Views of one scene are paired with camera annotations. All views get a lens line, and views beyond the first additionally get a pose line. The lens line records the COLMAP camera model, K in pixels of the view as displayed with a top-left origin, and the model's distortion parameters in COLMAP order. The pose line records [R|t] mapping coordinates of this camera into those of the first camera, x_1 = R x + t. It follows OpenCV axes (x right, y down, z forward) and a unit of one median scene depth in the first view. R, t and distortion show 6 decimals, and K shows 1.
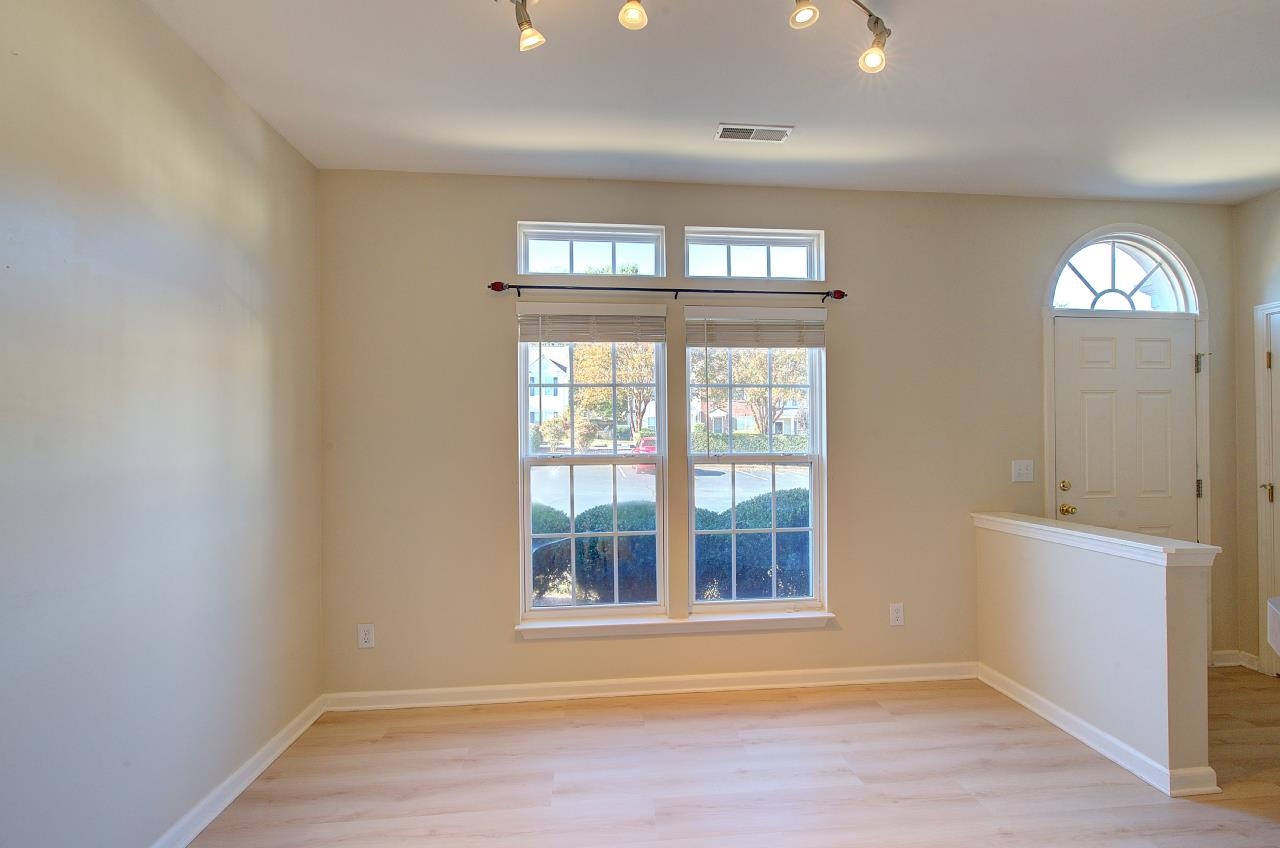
lens RADIAL K [[549.5, 0, 619.2], [0, 549.5, 443.7], [0, 0, 1]] dist [-0.004907, 0.003054]
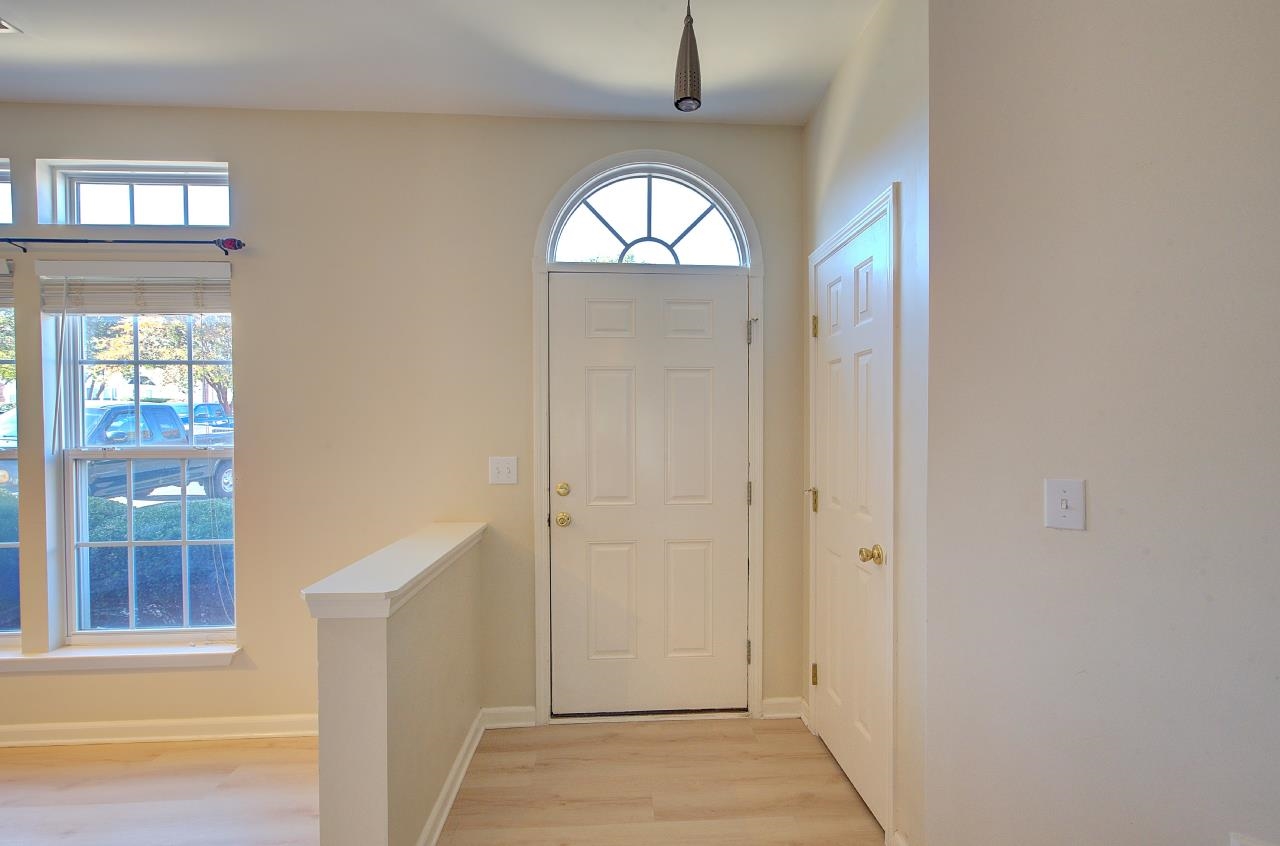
lens RADIAL K [[549.5, 0, 645.2], [0, 549.5, 448.8], [0, 0, 1]] dist [-0.004907, 0.003054]
pose [[0.999506, 0.000704, -0.031414, 0.955654], [-0.000230, 0.999886, 0.015078, 0.008358], [0.031421, -0.015063, 0.999393, 0.220749]]
